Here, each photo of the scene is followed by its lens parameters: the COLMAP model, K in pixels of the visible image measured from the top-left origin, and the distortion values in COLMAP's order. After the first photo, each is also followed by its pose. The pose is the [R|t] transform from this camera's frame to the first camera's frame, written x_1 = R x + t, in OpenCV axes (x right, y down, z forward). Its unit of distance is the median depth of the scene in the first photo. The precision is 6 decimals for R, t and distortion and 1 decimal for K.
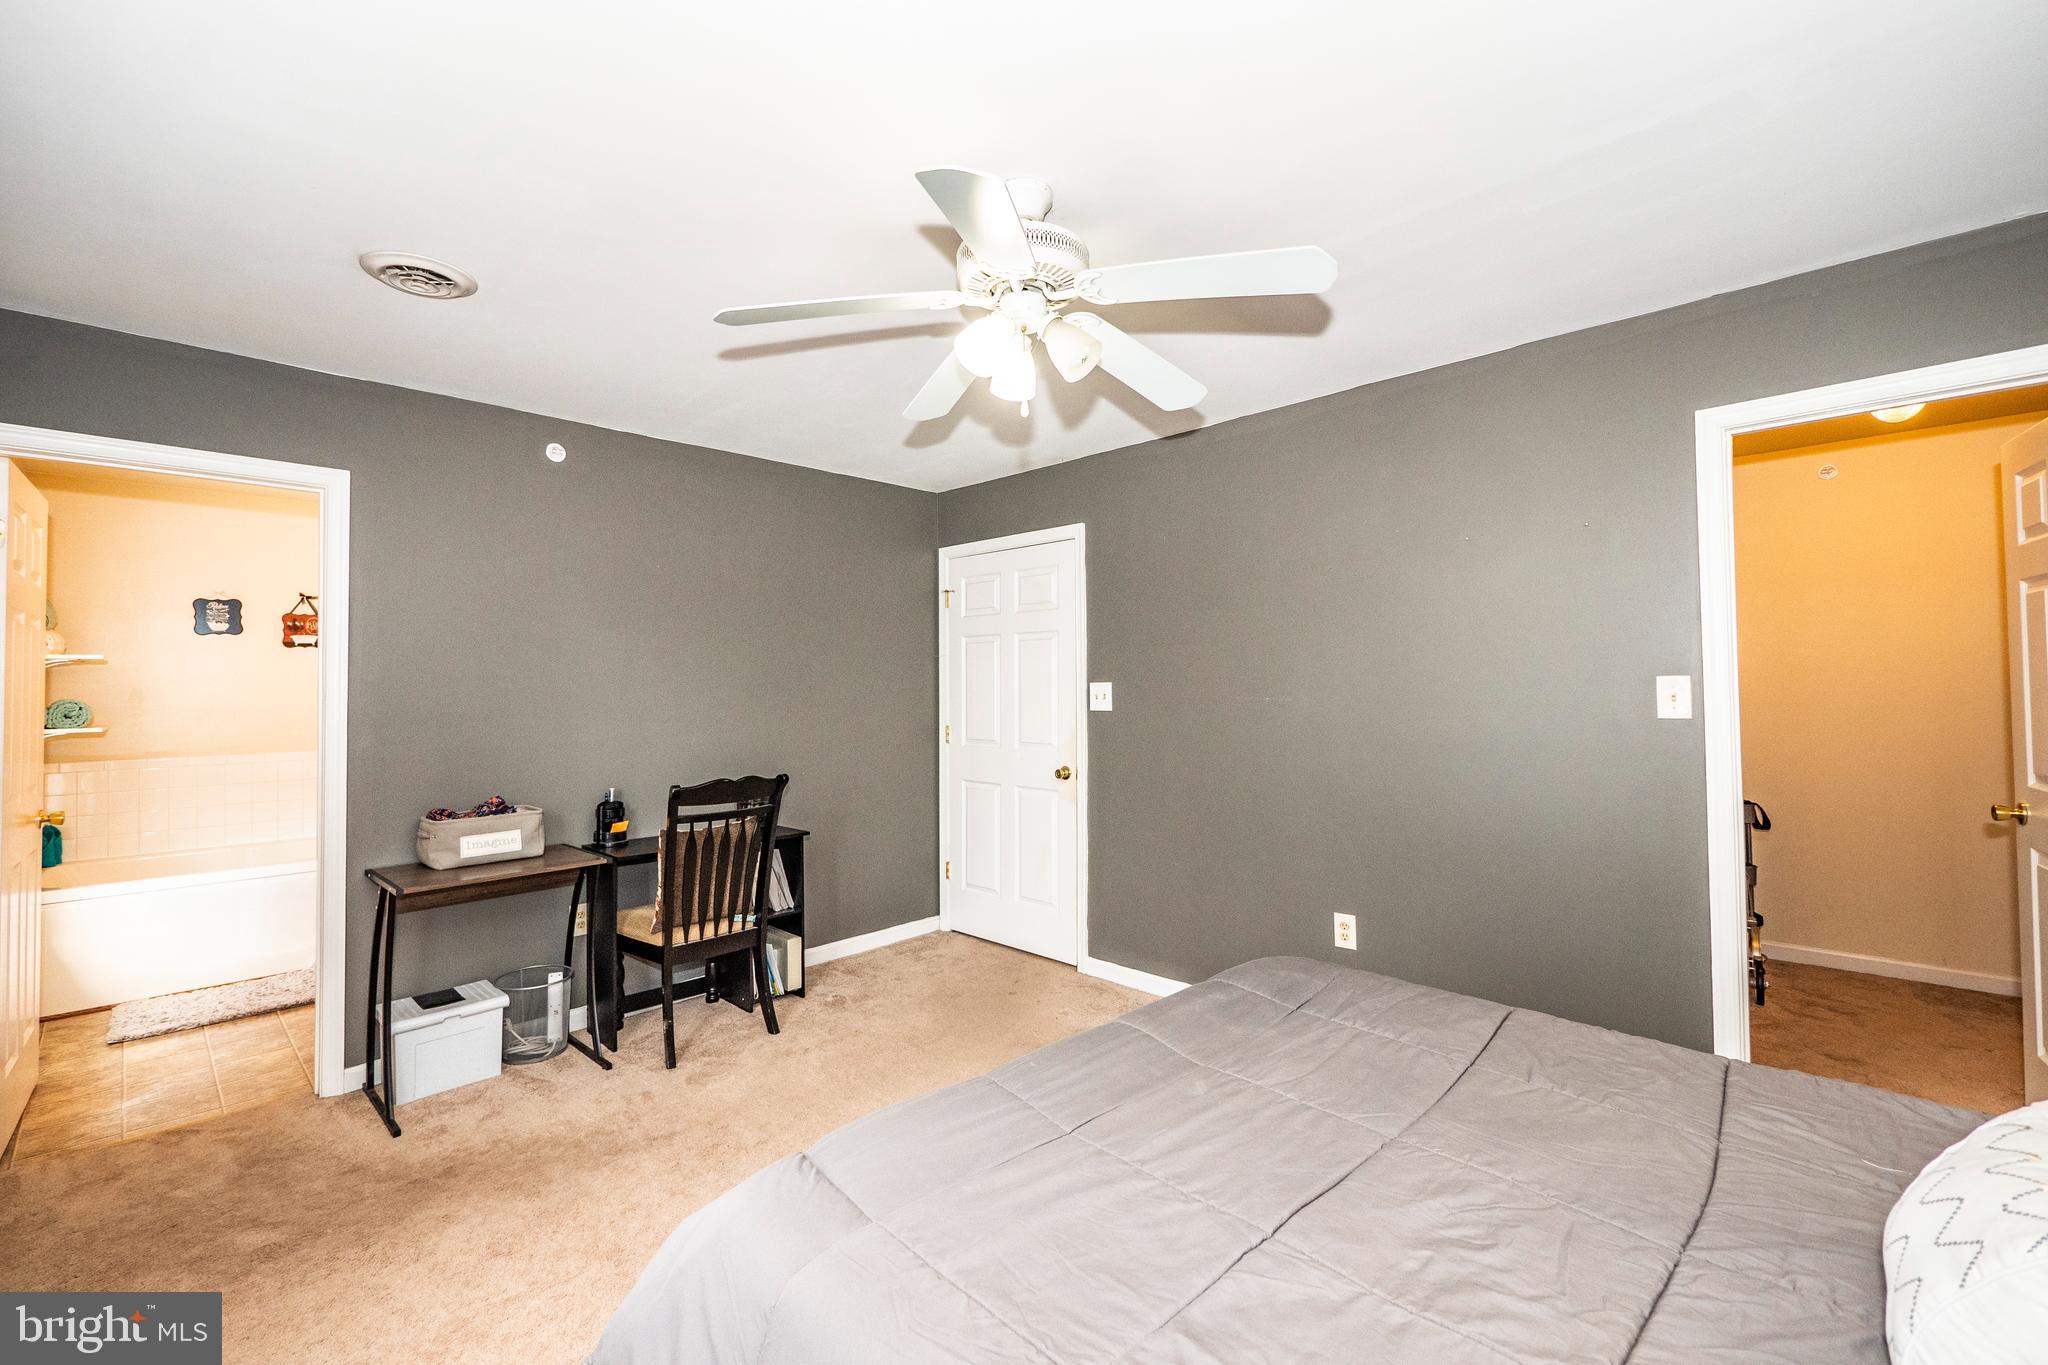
lens RADIAL K [[862.6, 0, 1013.0], [0, 862.6, 669.8], [0, 0, 1]] dist [-0.006004, 0.000068]
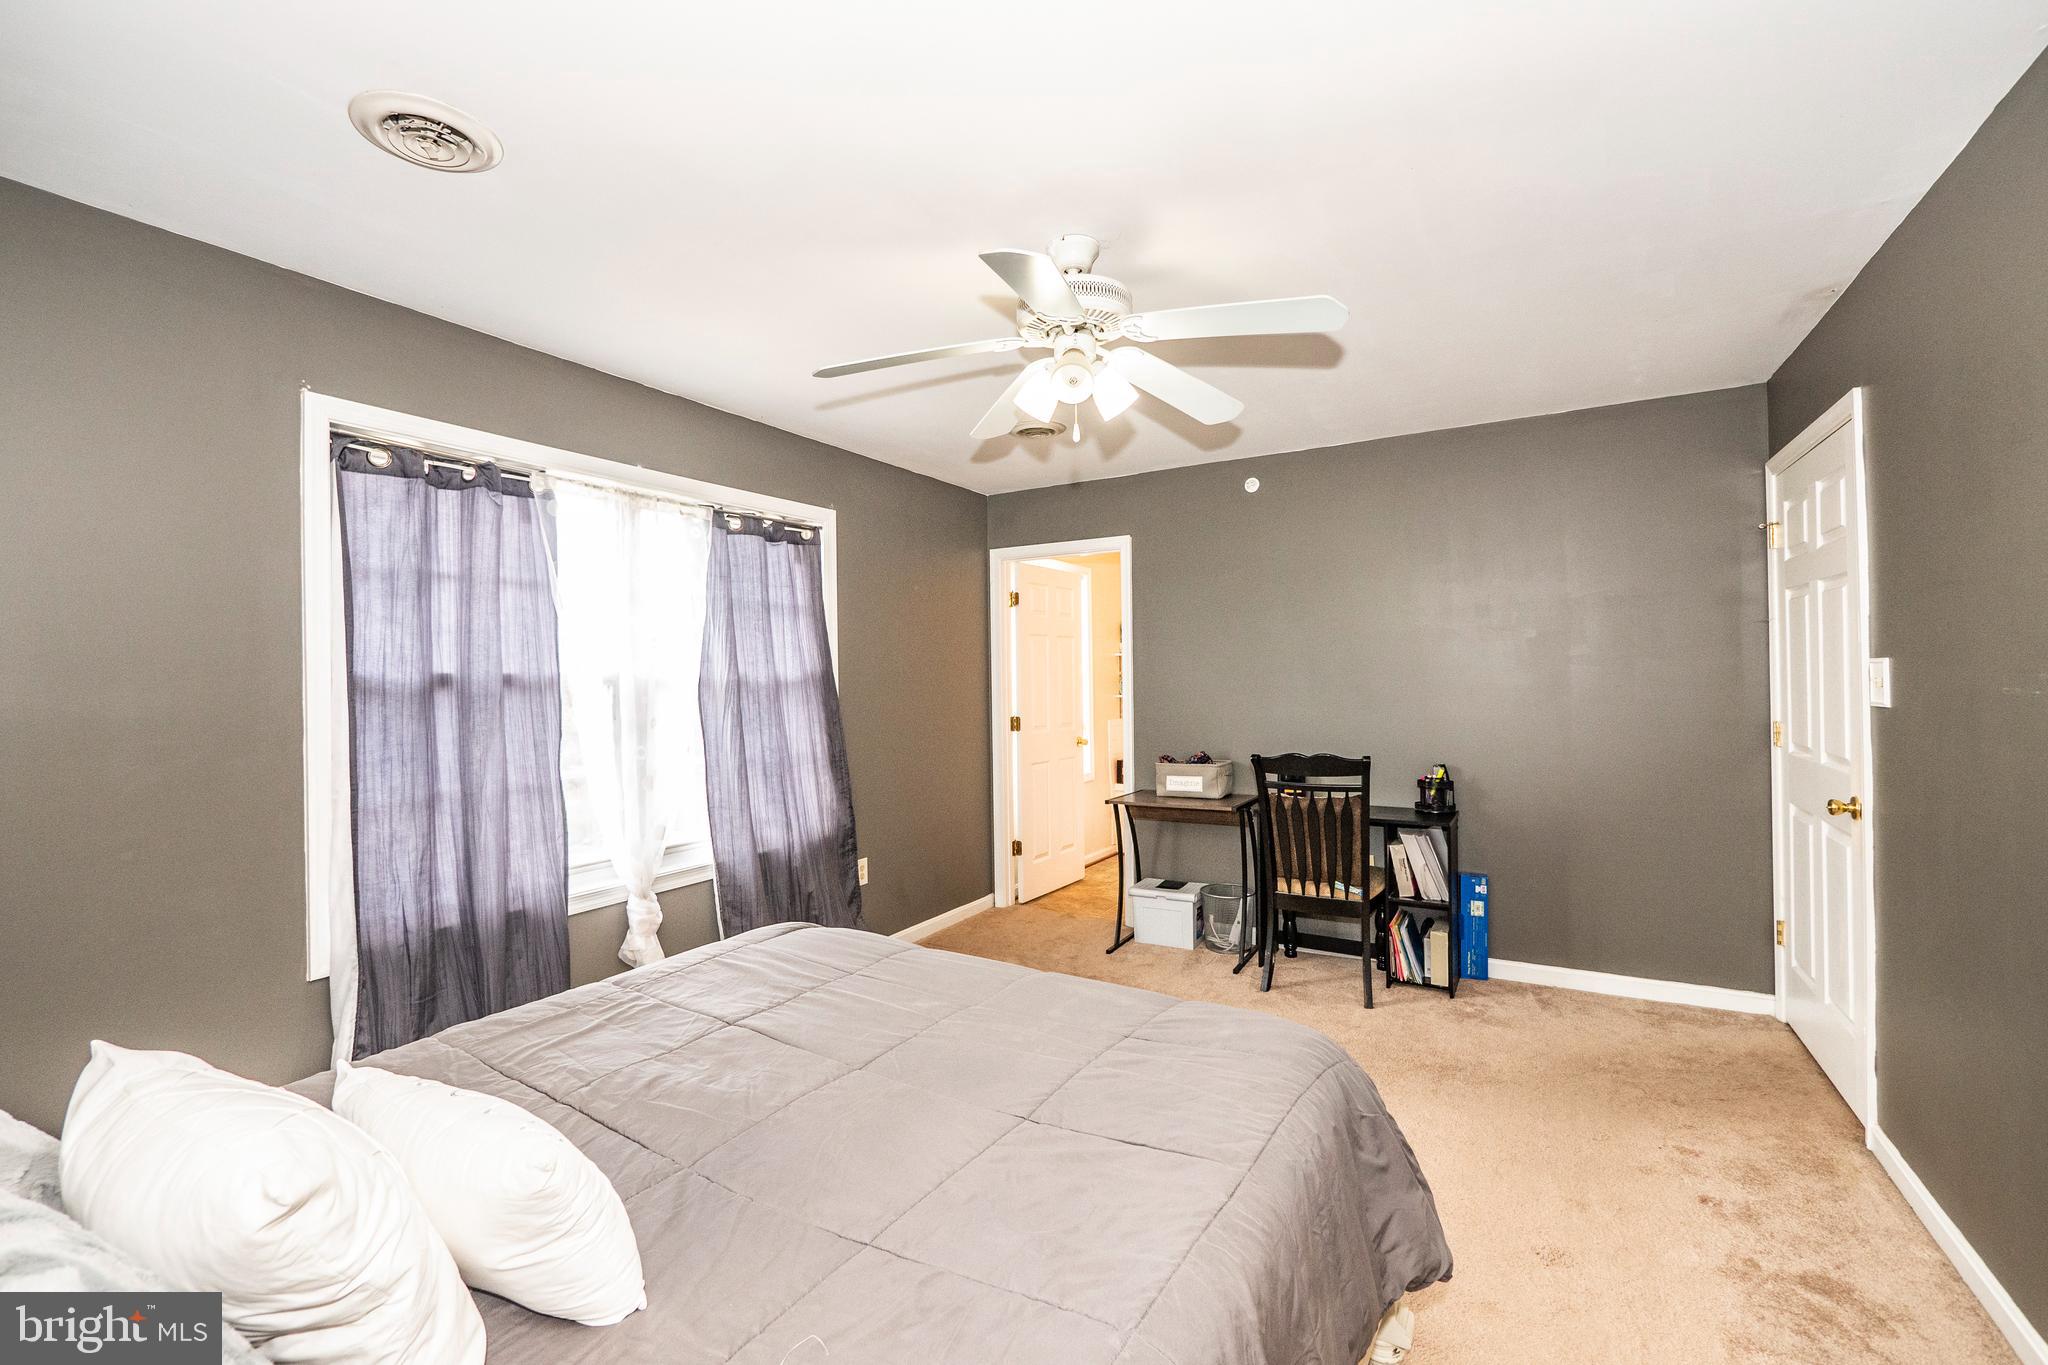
lens RADIAL K [[862.6, 0, 1013.0], [0, 862.6, 669.8], [0, 0, 1]] dist [-0.006004, 0.000068]
pose [[0.228882, -0.007944, -0.973422, 0.641593], [0.033723, 0.999431, -0.000227, 0.006941], [0.972870, -0.032775, 0.229020, 0.377807]]
